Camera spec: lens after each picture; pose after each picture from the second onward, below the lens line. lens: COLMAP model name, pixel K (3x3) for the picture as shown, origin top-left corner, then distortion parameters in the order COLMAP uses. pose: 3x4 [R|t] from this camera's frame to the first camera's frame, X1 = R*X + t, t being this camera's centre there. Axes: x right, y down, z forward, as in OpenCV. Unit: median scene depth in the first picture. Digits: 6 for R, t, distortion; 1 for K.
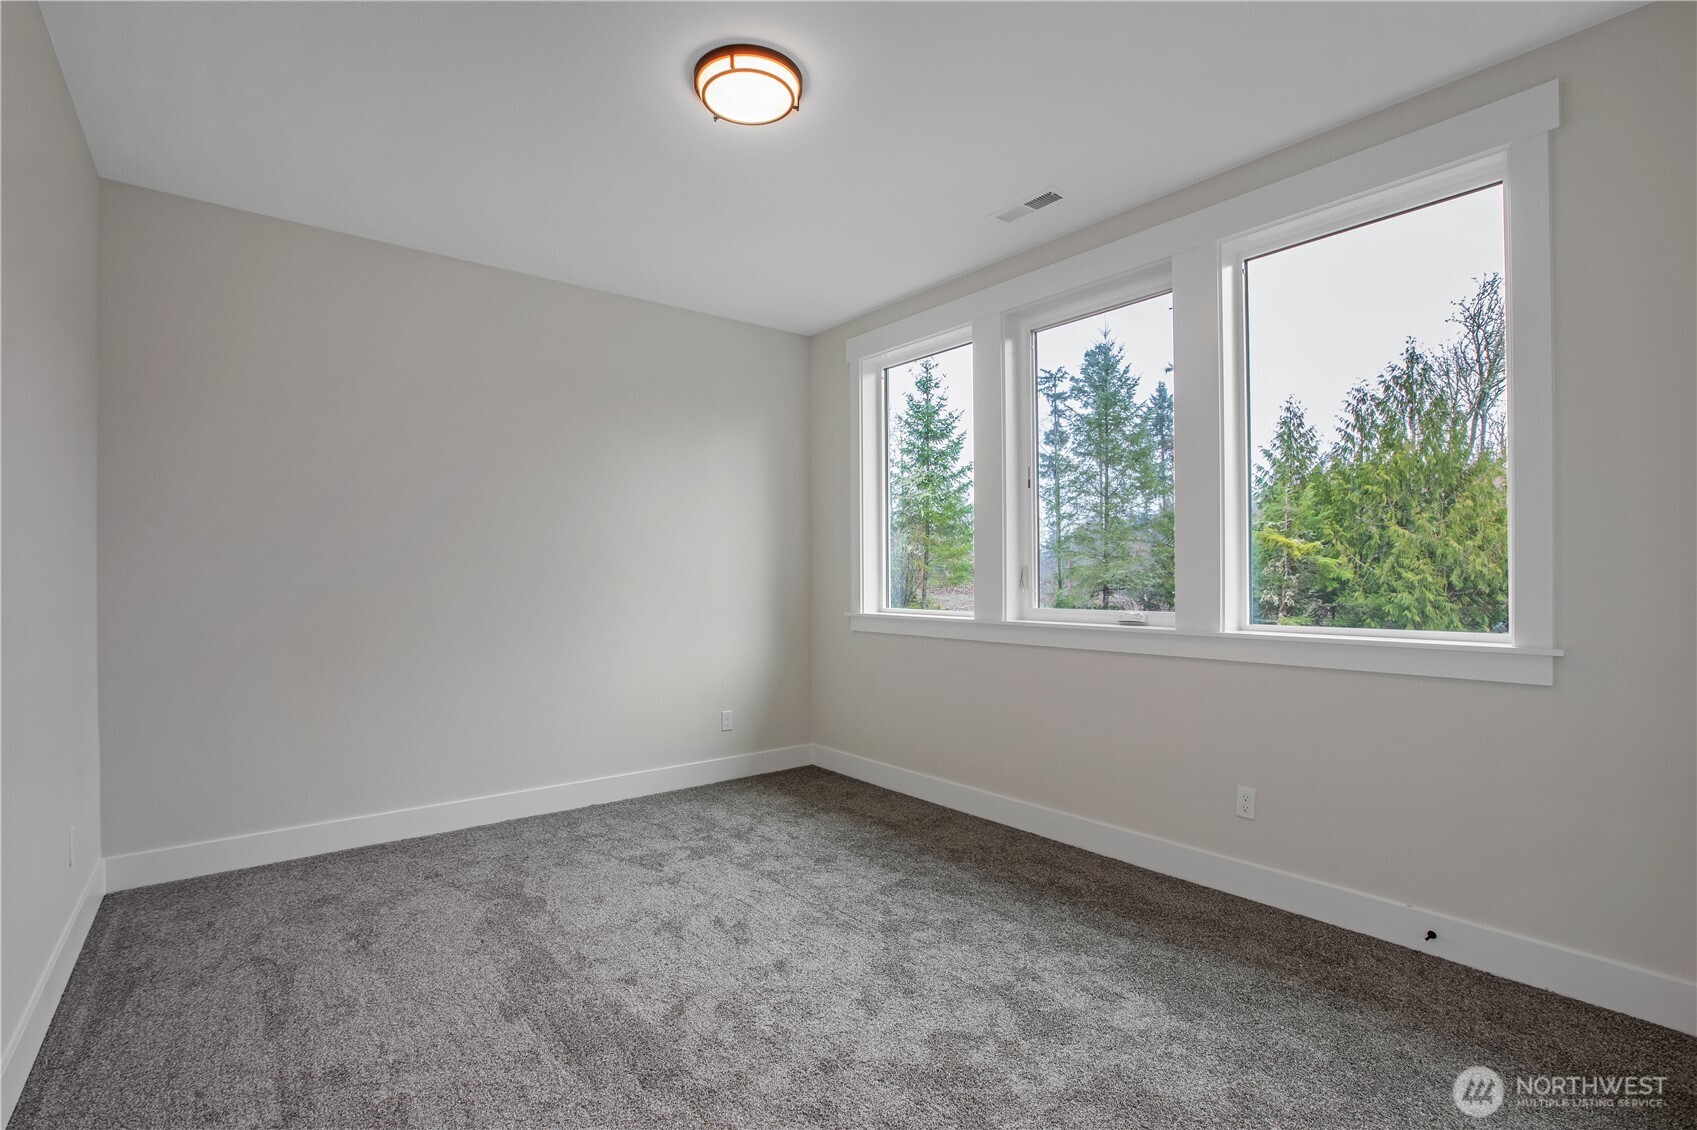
lens RADIAL K [[798.8, 0, 841.2], [0, 798.8, 572.9], [0, 0, 1]] dist [-0.017511, -0.000298]
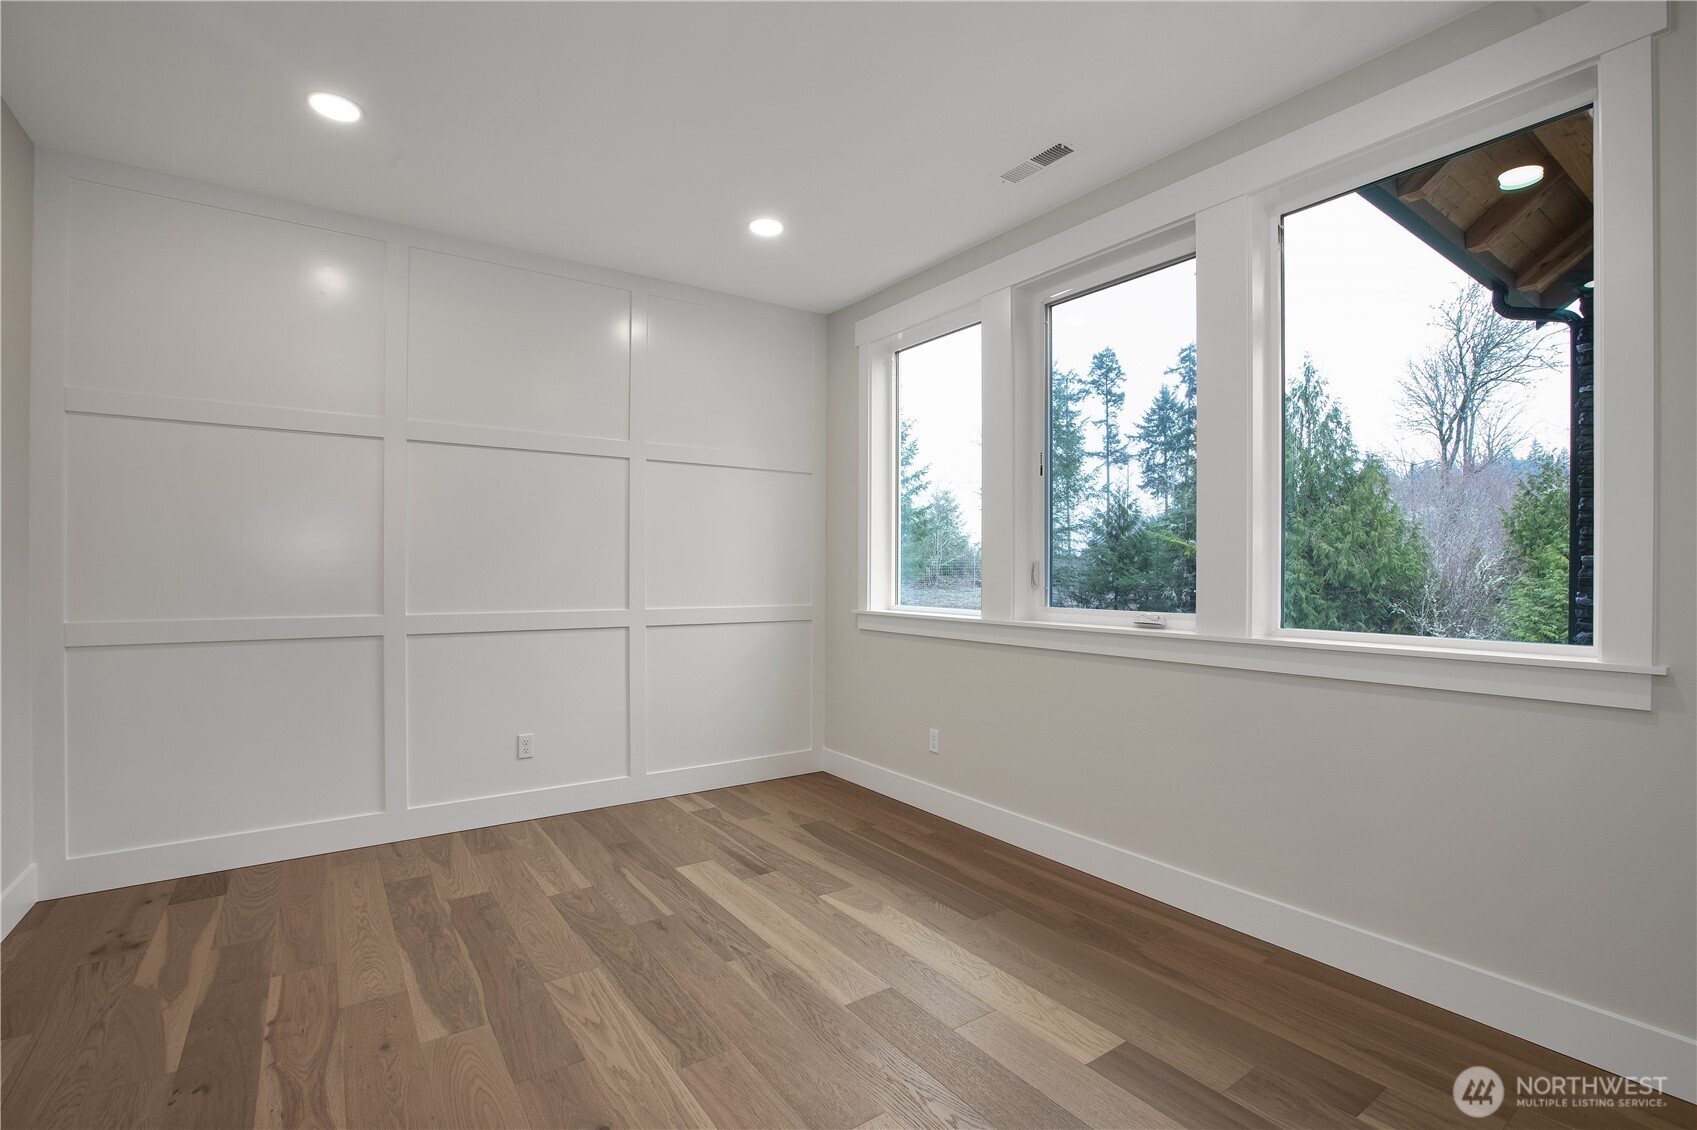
lens RADIAL K [[777.2, 0, 877.5], [0, 777.2, 570.4], [0, 0, 1]] dist [-0.000290, 0.000341]
pose [[0.999296, 0.012243, -0.035462, 0.092413], [-0.012439, 0.999909, -0.005308, 0.008998], [0.035394, 0.005746, 0.999357, 0.114618]]
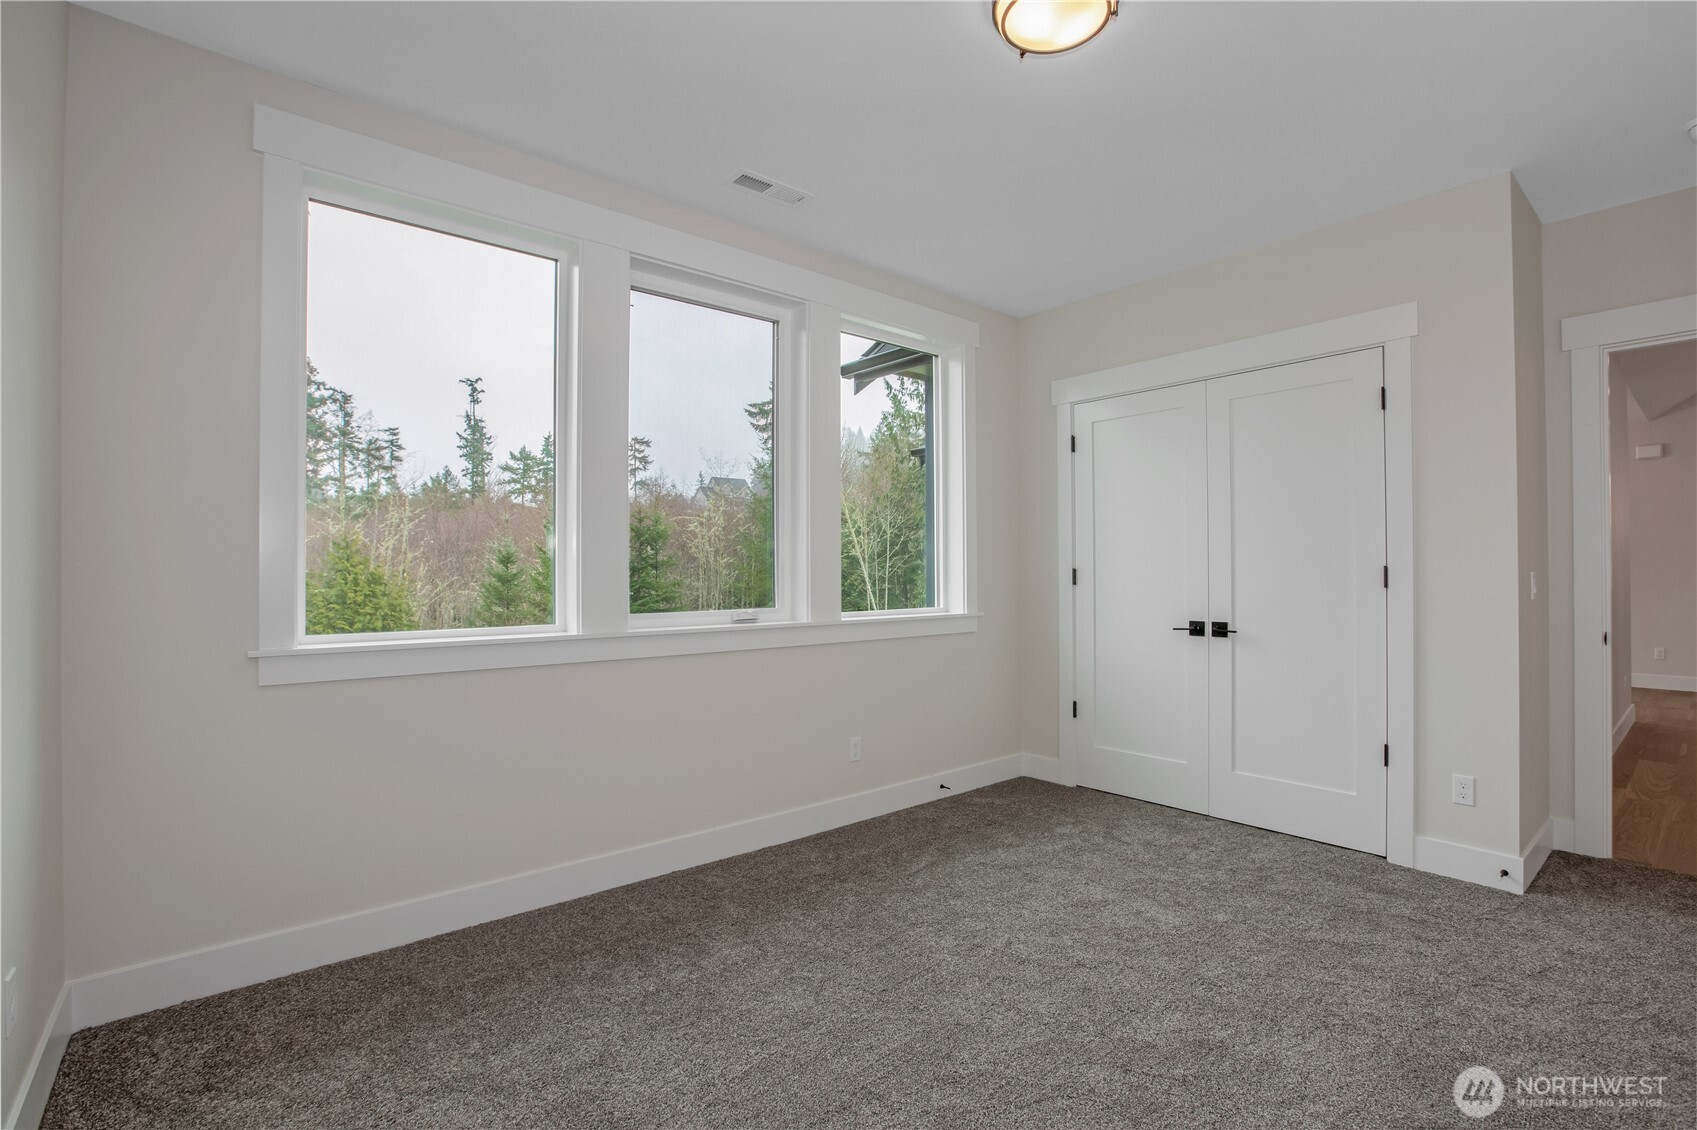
lens RADIAL K [[777.2, 0, 877.5], [0, 777.2, 570.4], [0, 0, 1]] dist [-0.000290, 0.000341]
pose [[-0.037676, 0.009901, 0.999241, -0.674025], [0.001945, 0.999950, -0.009835, 0.007045], [-0.999288, 0.001573, -0.037693, 0.881766]]
